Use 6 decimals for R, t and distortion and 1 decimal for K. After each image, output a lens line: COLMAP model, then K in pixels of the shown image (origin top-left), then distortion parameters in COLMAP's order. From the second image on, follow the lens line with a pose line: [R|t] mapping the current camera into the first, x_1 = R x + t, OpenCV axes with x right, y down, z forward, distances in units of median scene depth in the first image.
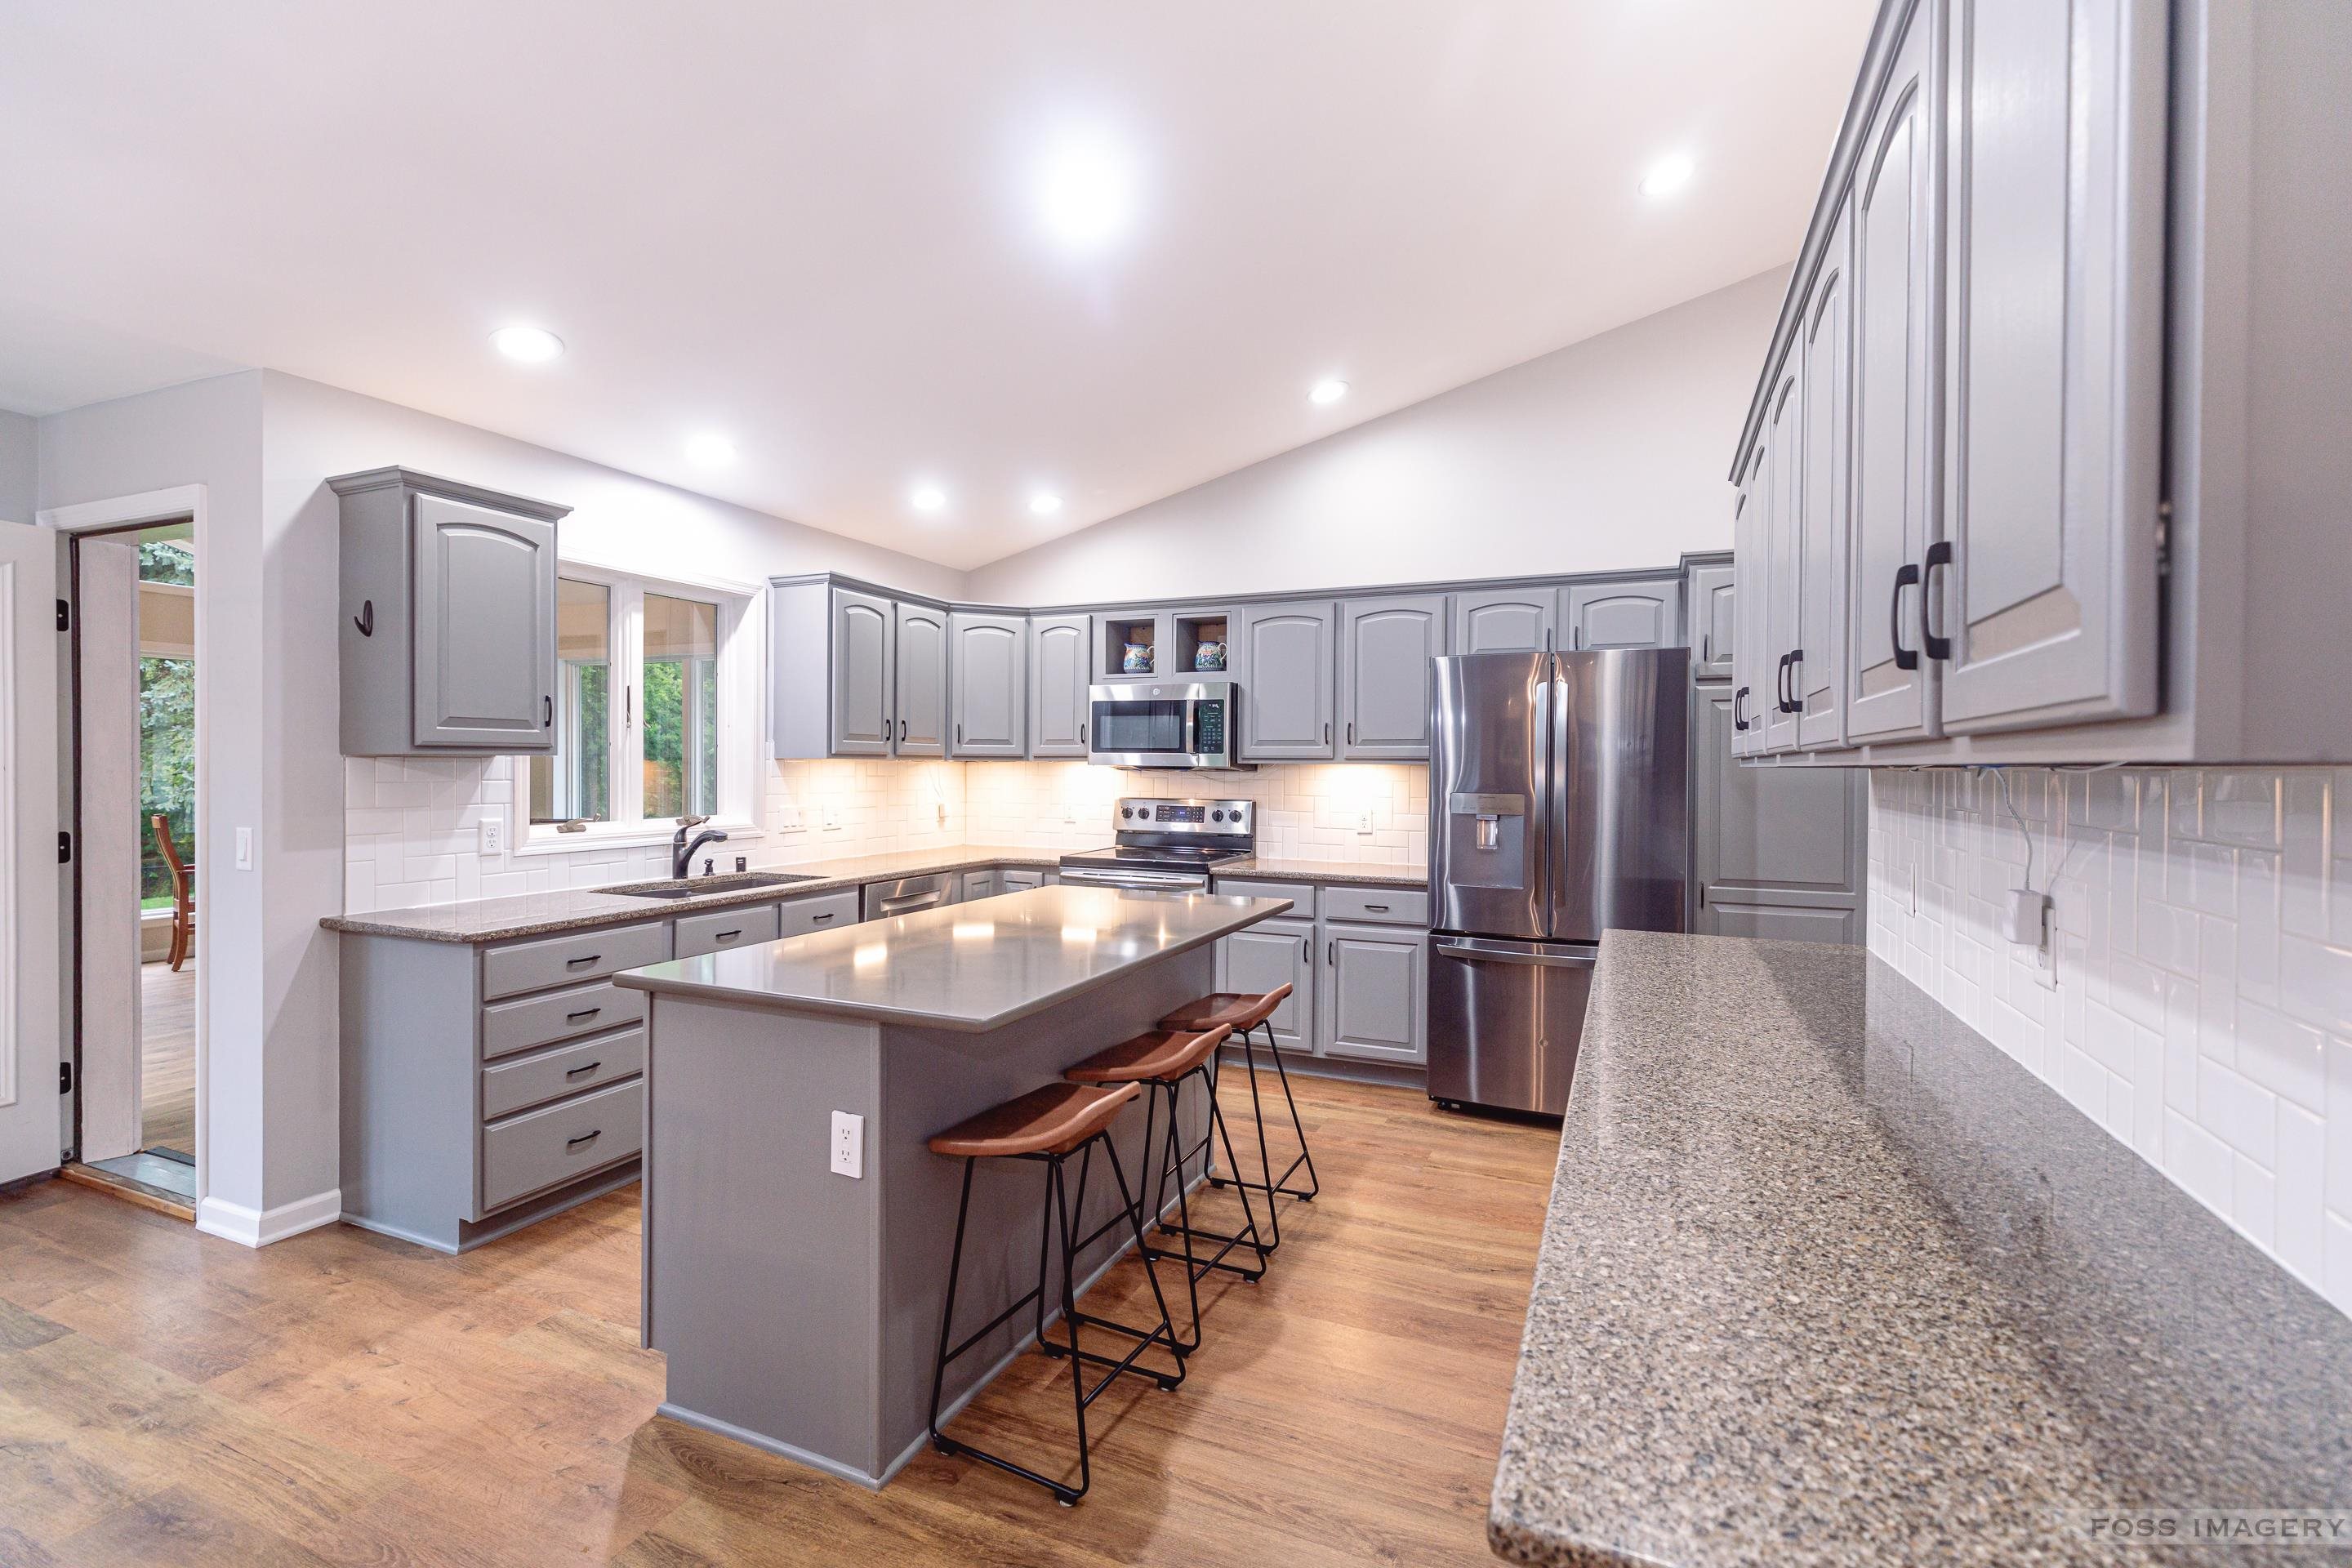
lens RADIAL K [[1045.9, 0, 1178.8], [0, 1045.9, 774.1], [0, 0, 1]] dist [0.005204, -0.000271]
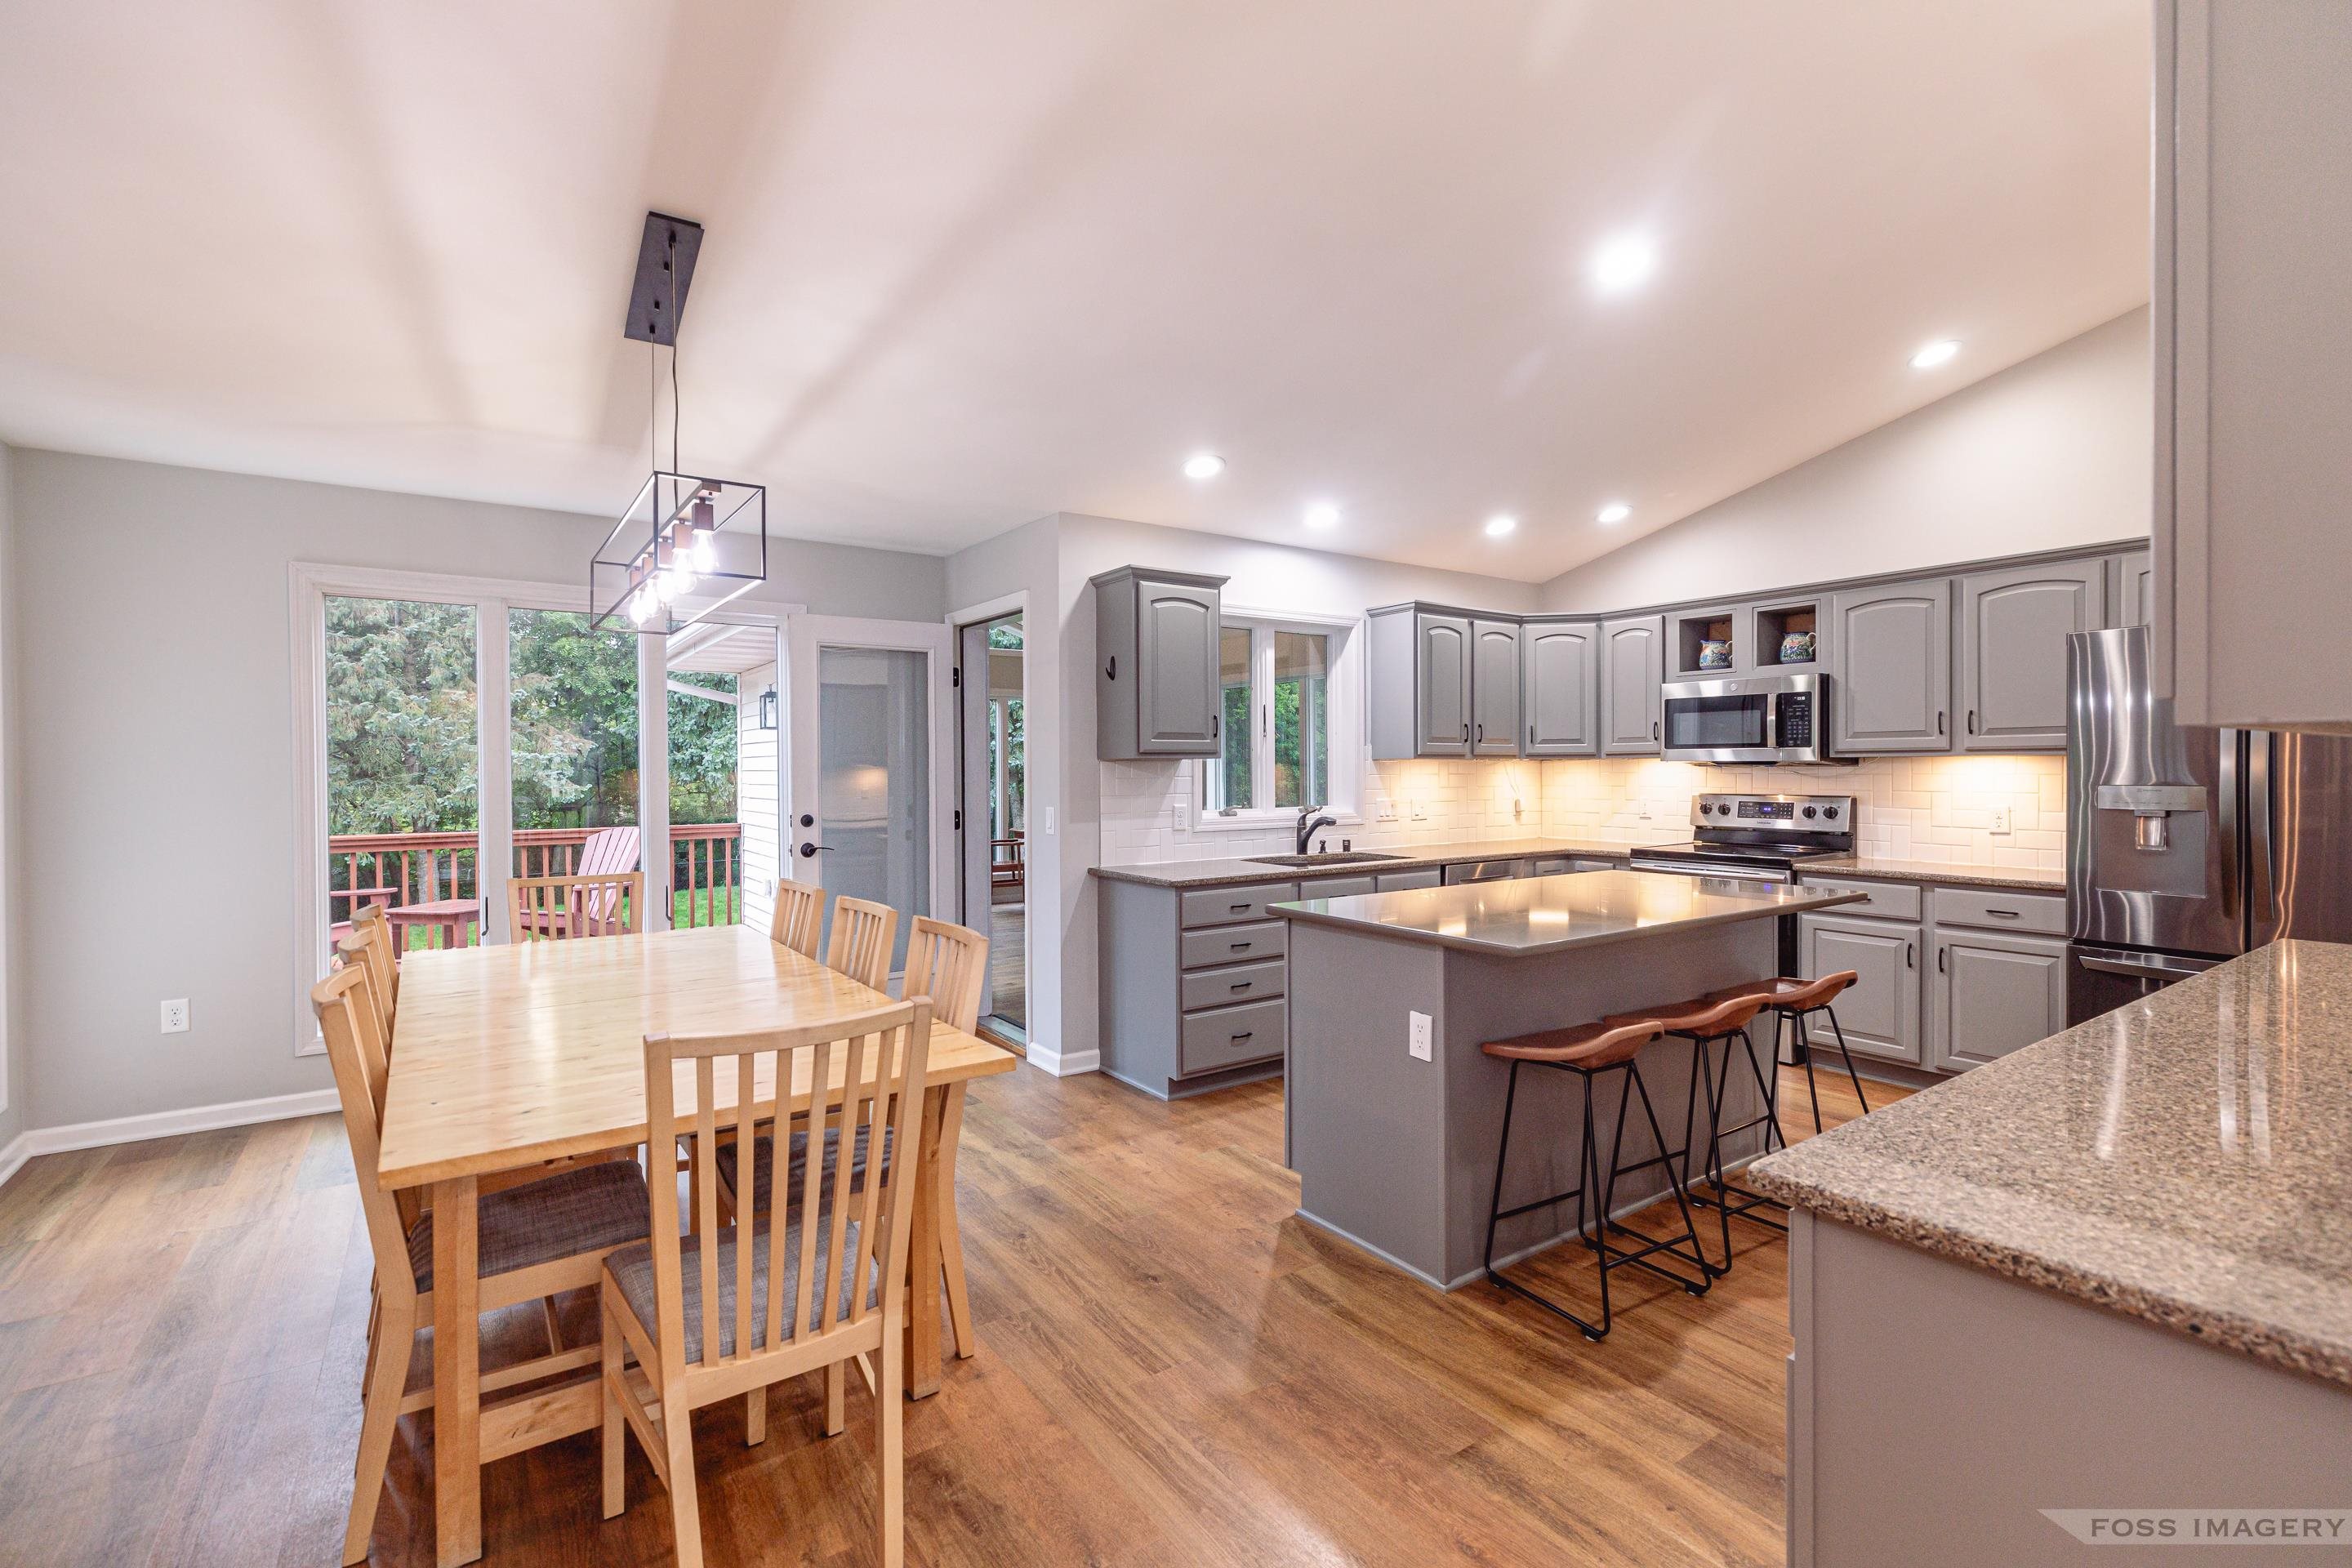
lens RADIAL K [[1045.9, 0, 1178.8], [0, 1045.9, 774.1], [0, 0, 1]] dist [0.005204, -0.000271]
pose [[0.850201, -0.008086, -0.526397, 0.065917], [0.006216, 0.999967, -0.005321, 0.007991], [0.526422, 0.001252, 0.850222, -0.158682]]
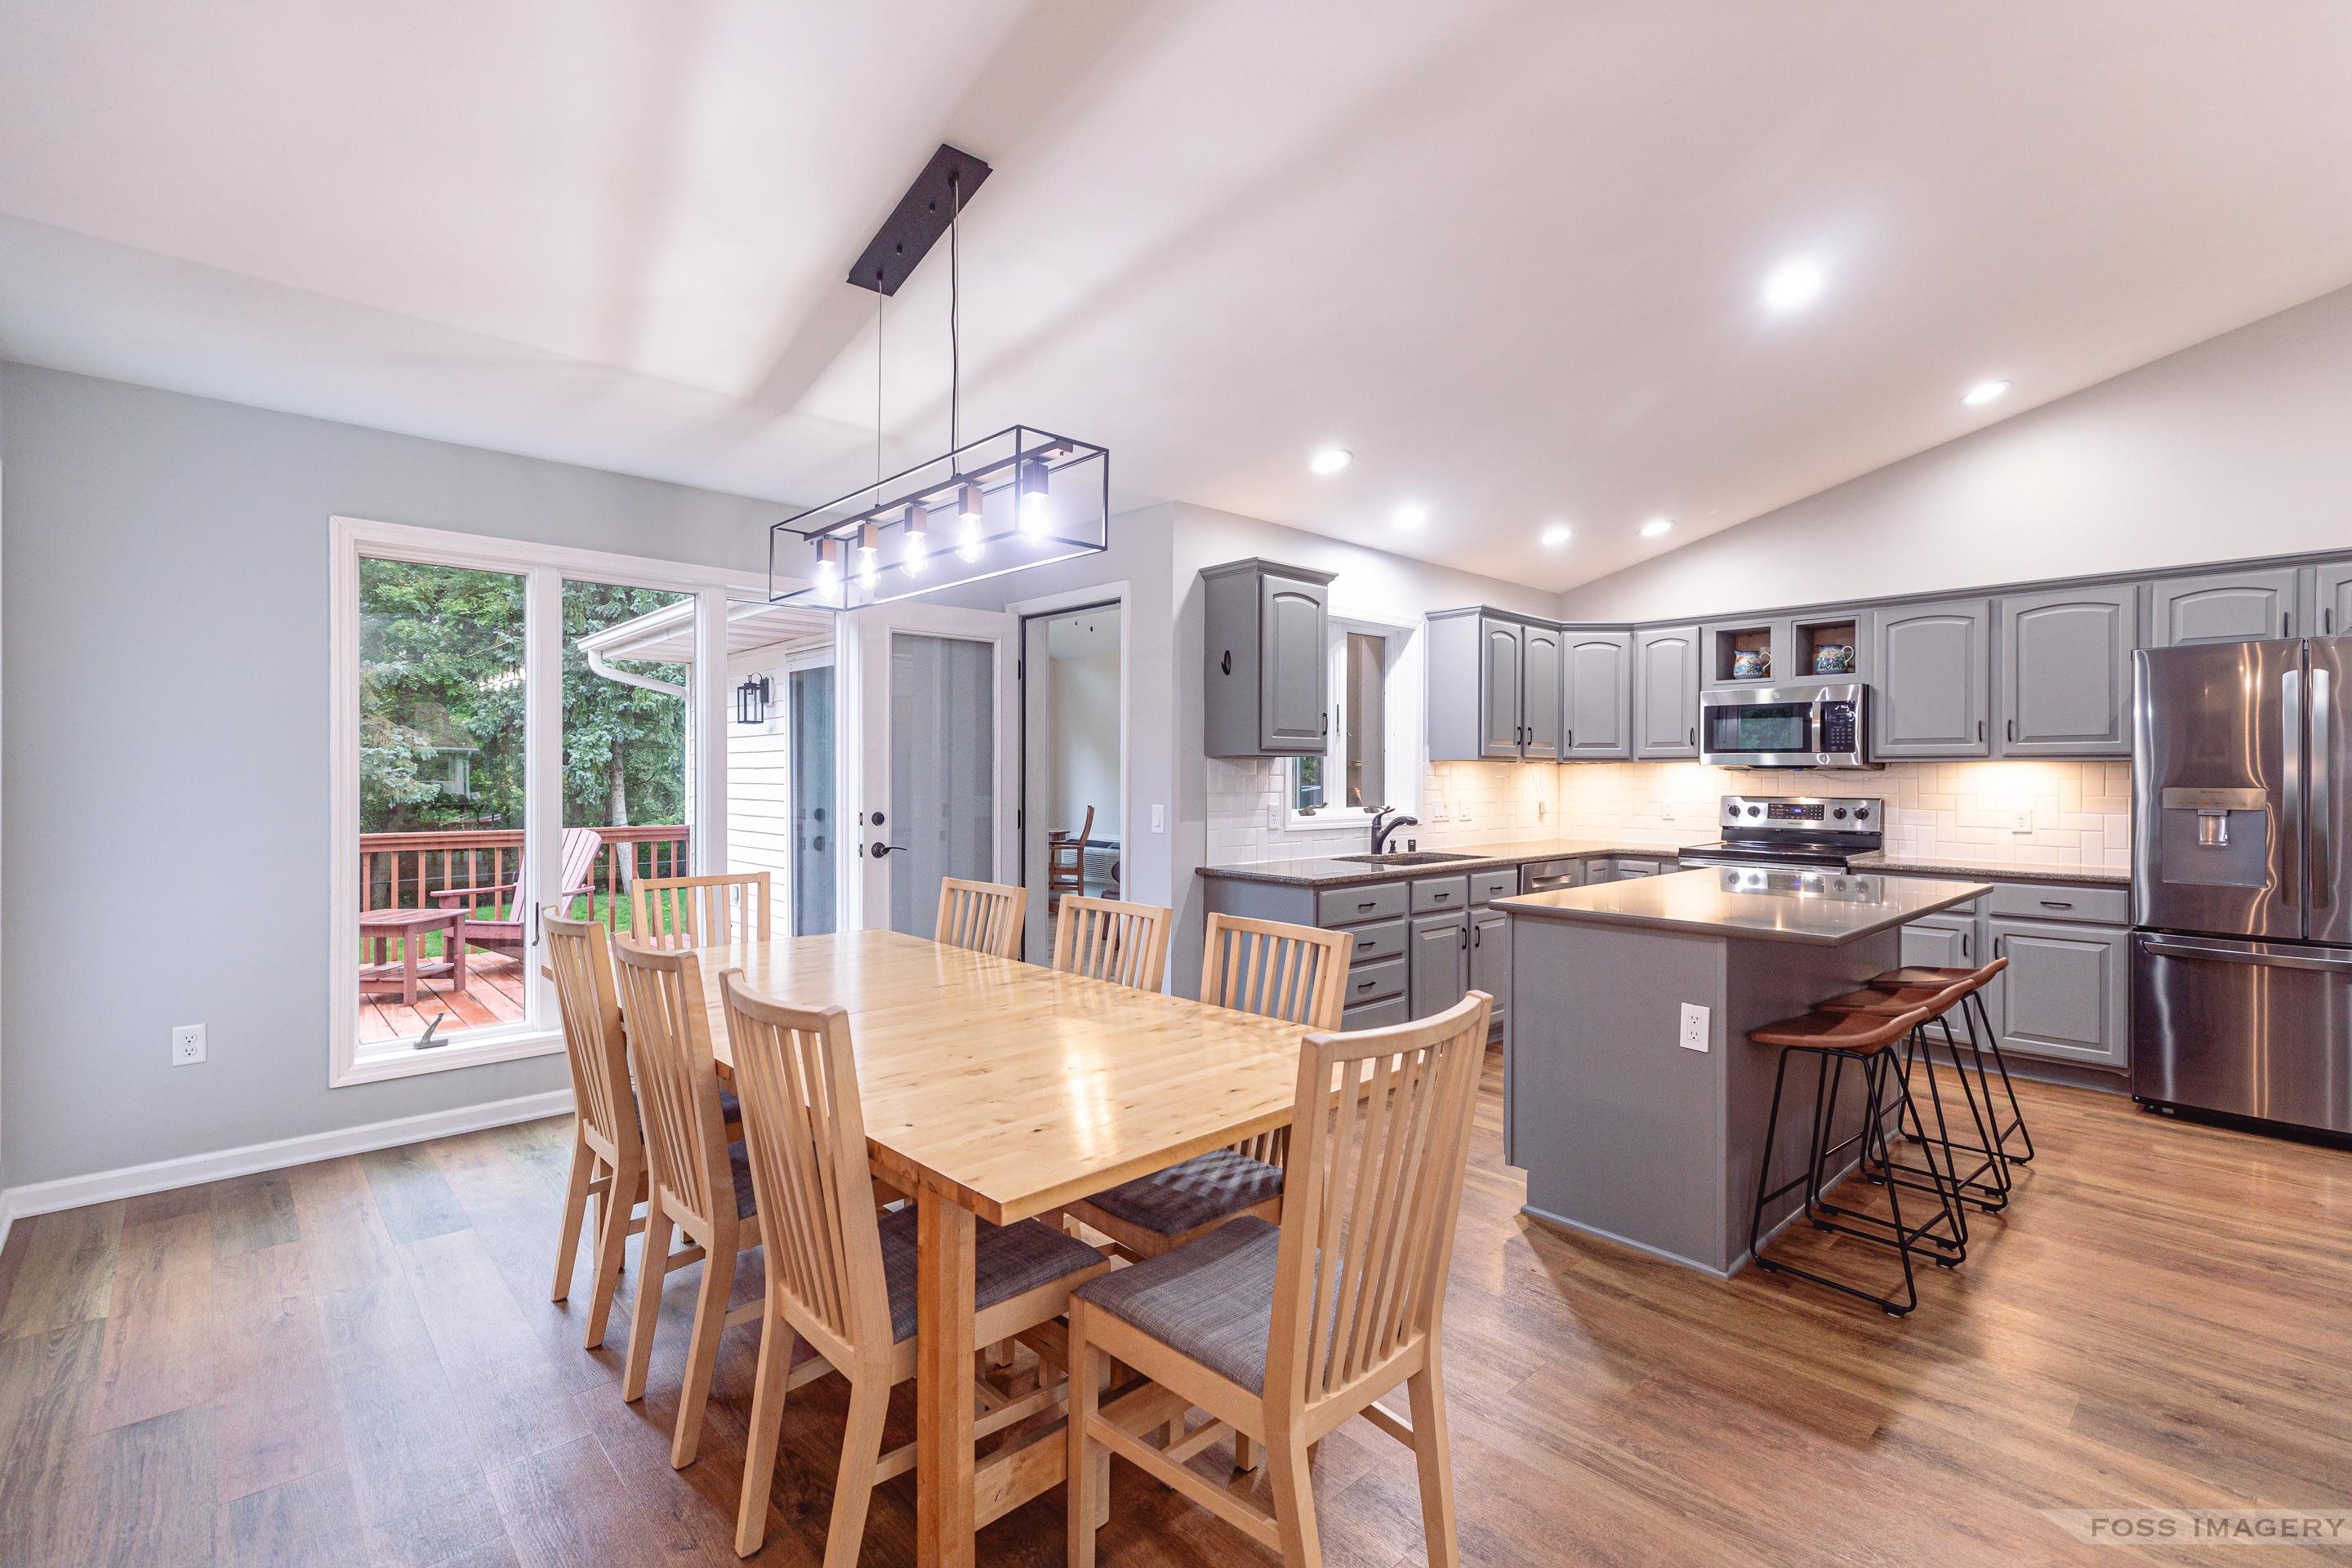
lens RADIAL K [[1045.9, 0, 1178.8], [0, 1045.9, 774.1], [0, 0, 1]] dist [0.005204, -0.000271]
pose [[0.916482, -0.003411, -0.400061, -0.186298], [-0.000987, 0.999941, -0.010785, 0.016247], [0.400074, 0.010279, 0.916425, -0.263763]]
